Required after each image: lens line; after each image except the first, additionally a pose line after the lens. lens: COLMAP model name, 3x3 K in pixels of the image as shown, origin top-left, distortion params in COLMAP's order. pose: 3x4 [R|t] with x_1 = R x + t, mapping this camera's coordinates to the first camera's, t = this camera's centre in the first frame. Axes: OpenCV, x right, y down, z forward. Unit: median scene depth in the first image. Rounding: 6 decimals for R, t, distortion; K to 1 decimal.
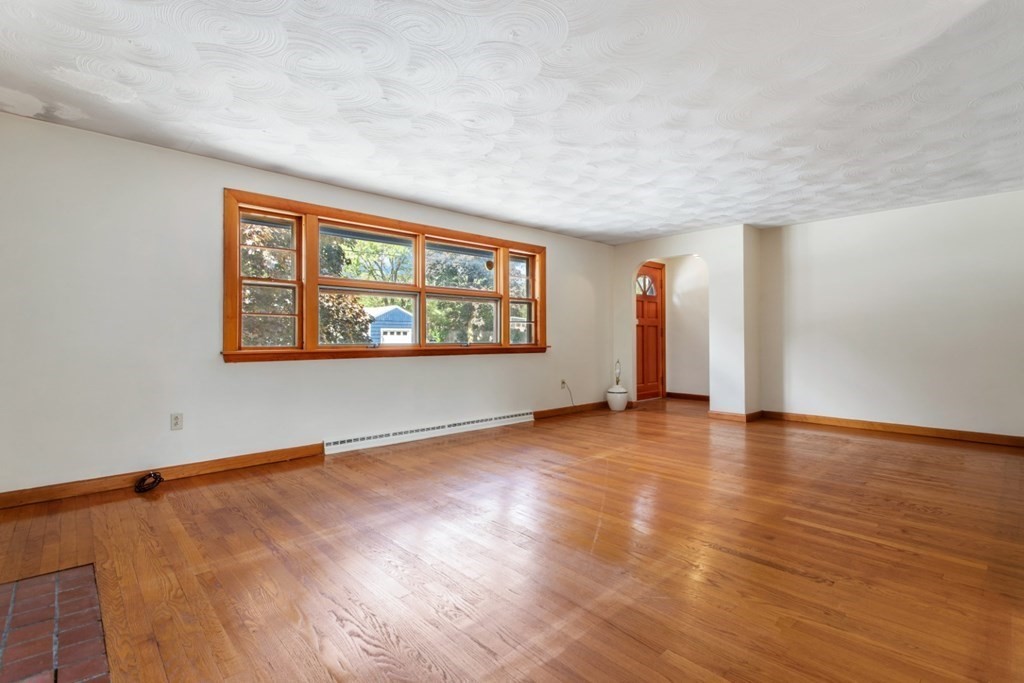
lens RADIAL K [[484.8, 0, 513.1], [0, 484.8, 331.1], [0, 0, 1]] dist [0.003533, 0.000481]
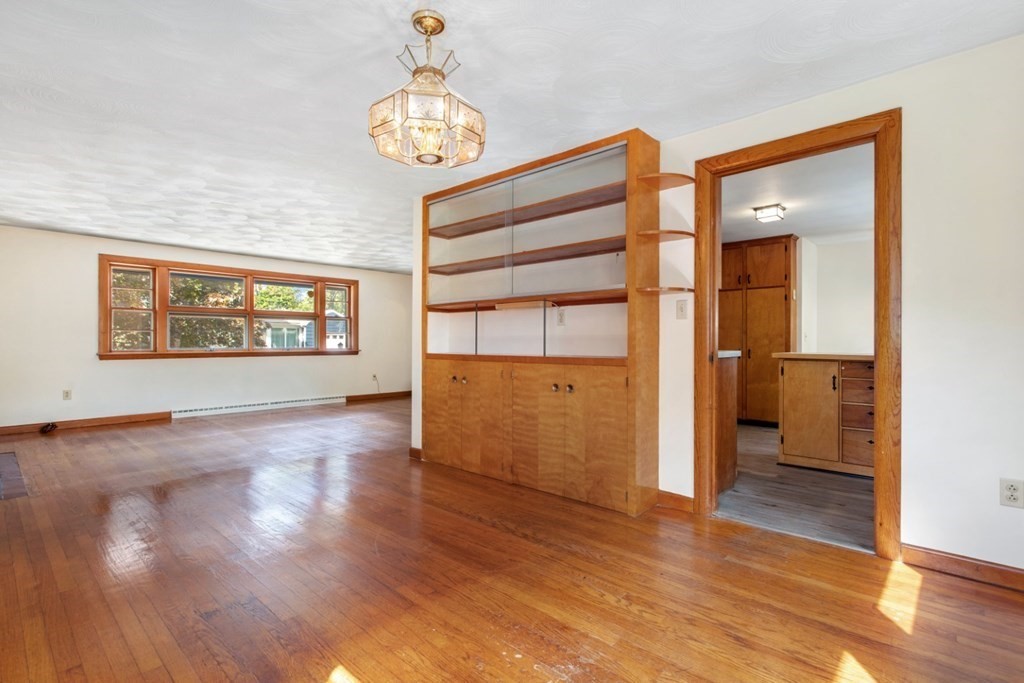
lens RADIAL K [[484.4, 0, 512.0], [0, 484.4, 341.5], [0, 0, 1]] dist [-0.001754, -0.000032]
pose [[0.997633, 0.003604, 0.068670, 0.621683], [-0.004612, 0.999884, 0.014525, -0.025675], [-0.068610, -0.014807, 0.997534, -0.661534]]
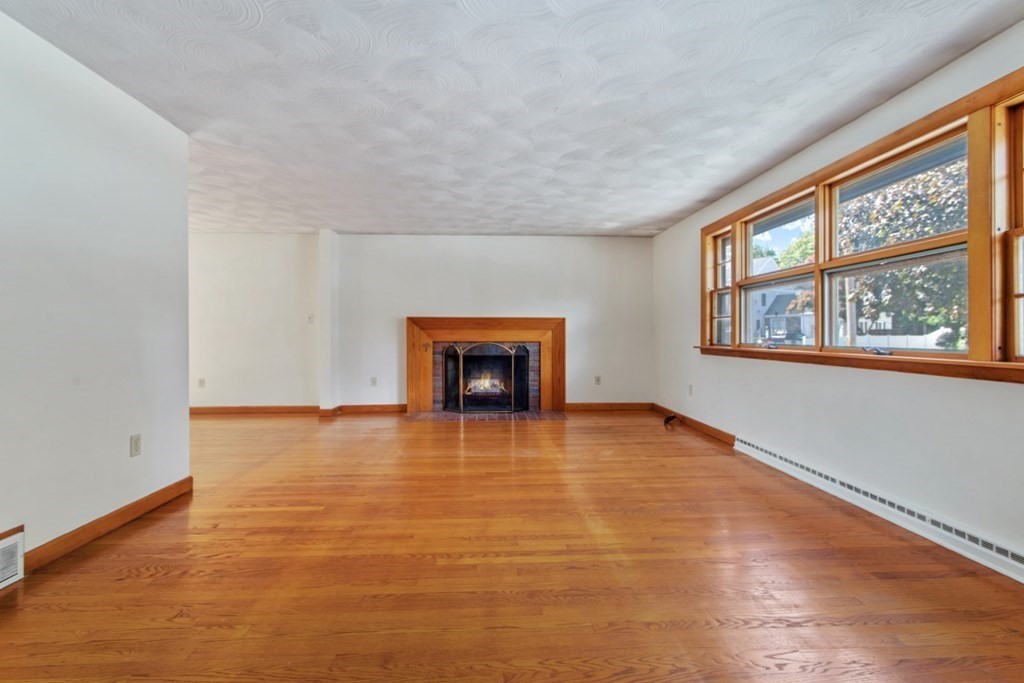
lens RADIAL K [[480.0, 0, 514.1], [0, 480.0, 334.0], [0, 0, 1]] dist [-0.000324, 0.000339]
pose [[-0.641887, 0.001365, -0.766798, 0.723896], [0.013615, 0.999861, -0.009617, 0.011608], [0.766678, -0.016613, -0.641817, 1.322002]]
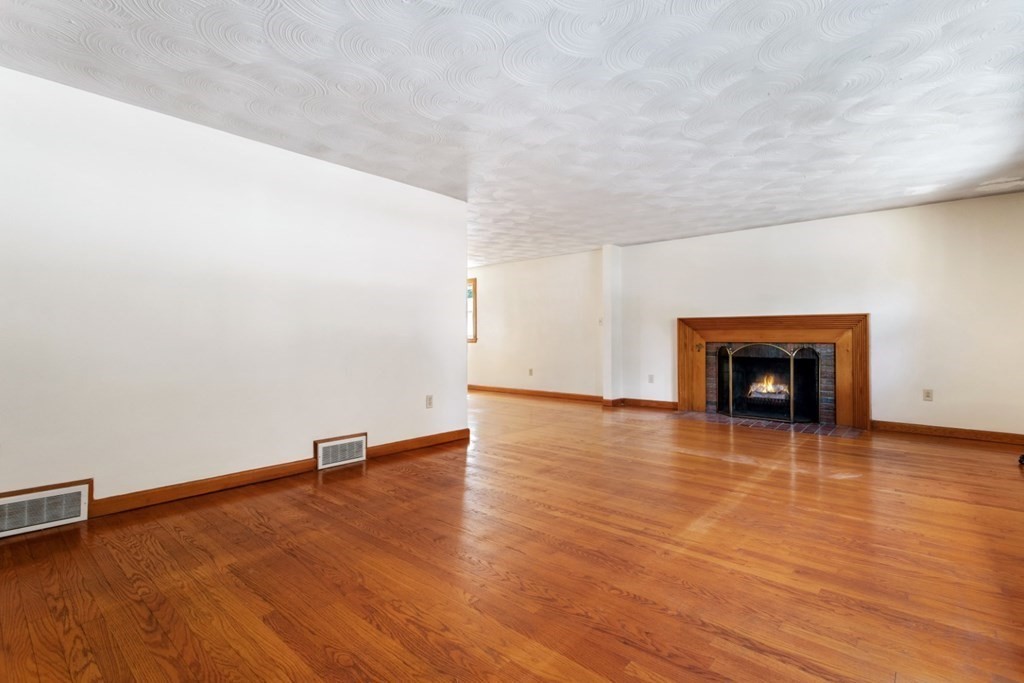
lens RADIAL K [[480.0, 0, 514.1], [0, 480.0, 334.0], [0, 0, 1]] dist [-0.000324, 0.000339]
pose [[-0.994438, 0.001526, -0.105314, 0.476207], [0.003955, 0.999731, -0.022858, 0.024508], [0.105251, -0.023147, -0.994176, 1.596239]]
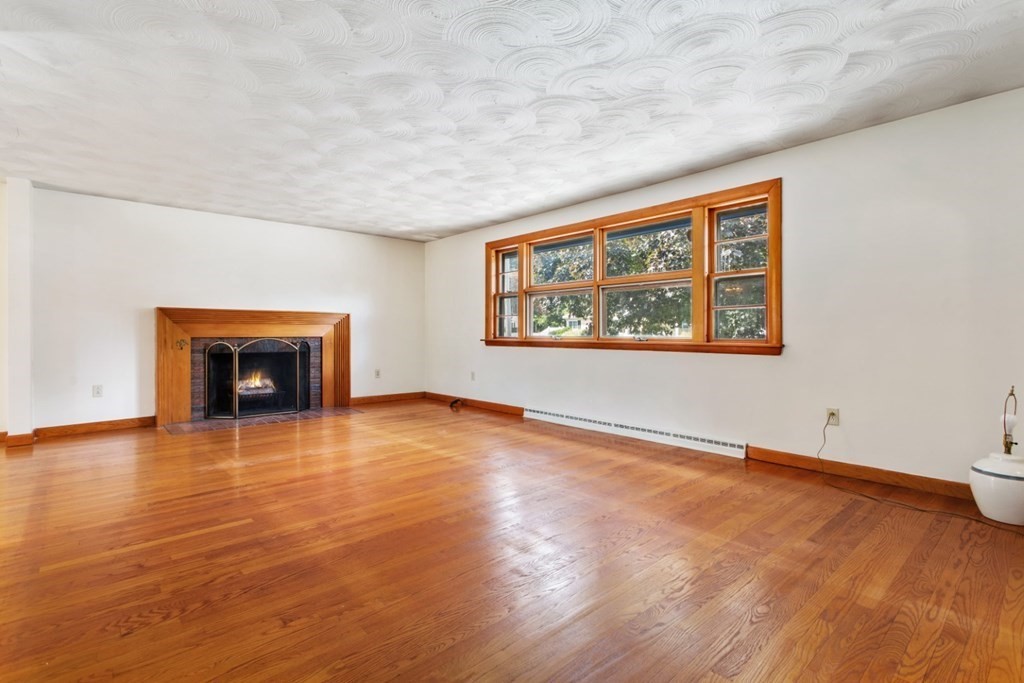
lens RADIAL K [[484.8, 0, 513.1], [0, 484.8, 331.1], [0, 0, 1]] dist [0.003533, 0.000481]
pose [[-0.021789, 0.000620, -0.999762, 0.991963], [0.016087, 0.999871, 0.000269, 0.013306], [0.999633, -0.016077, -0.021796, 1.016660]]
